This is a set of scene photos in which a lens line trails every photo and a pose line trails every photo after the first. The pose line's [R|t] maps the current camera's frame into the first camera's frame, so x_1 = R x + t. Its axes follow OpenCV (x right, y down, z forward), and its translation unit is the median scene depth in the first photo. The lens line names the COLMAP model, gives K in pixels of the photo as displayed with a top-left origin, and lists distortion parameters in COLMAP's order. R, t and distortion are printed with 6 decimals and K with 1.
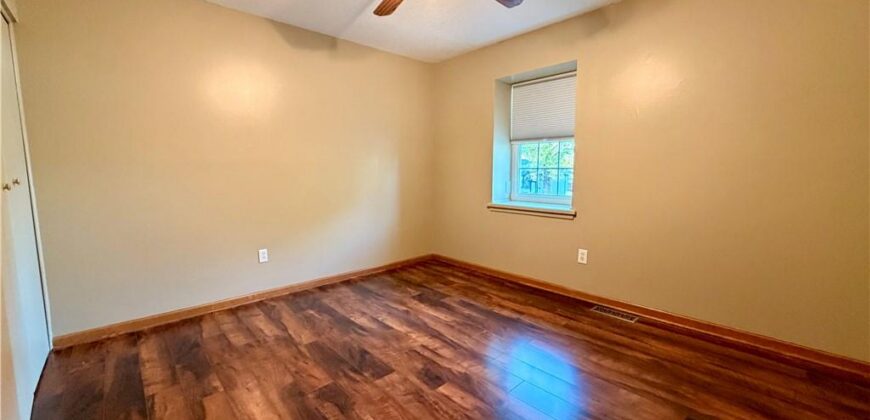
lens RADIAL K [[347.8, 0, 432.9], [0, 347.8, 210.3], [0, 0, 1]] dist [0.002586, -0.000444]
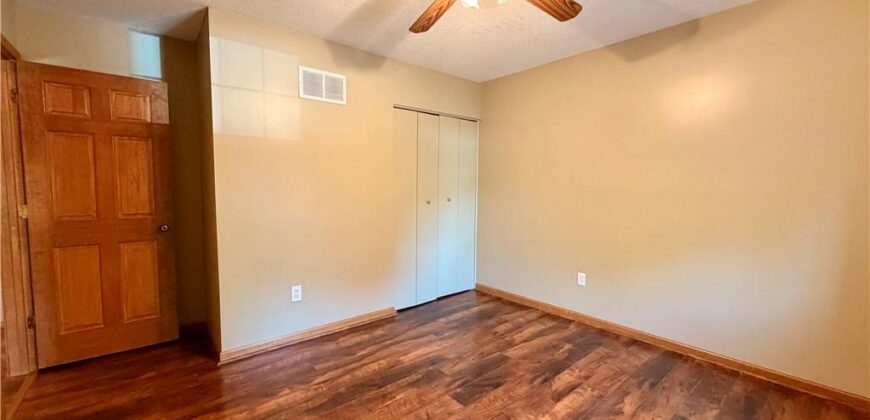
lens RADIAL K [[347.8, 0, 431.5], [0, 347.8, 208.4], [0, 0, 1]] dist [0.002586, -0.000444]
pose [[-0.054883, 0.065700, -0.996329, 0.647310], [-0.118880, 0.990306, 0.071851, -0.115611], [0.991391, 0.122387, -0.046540, 0.685580]]
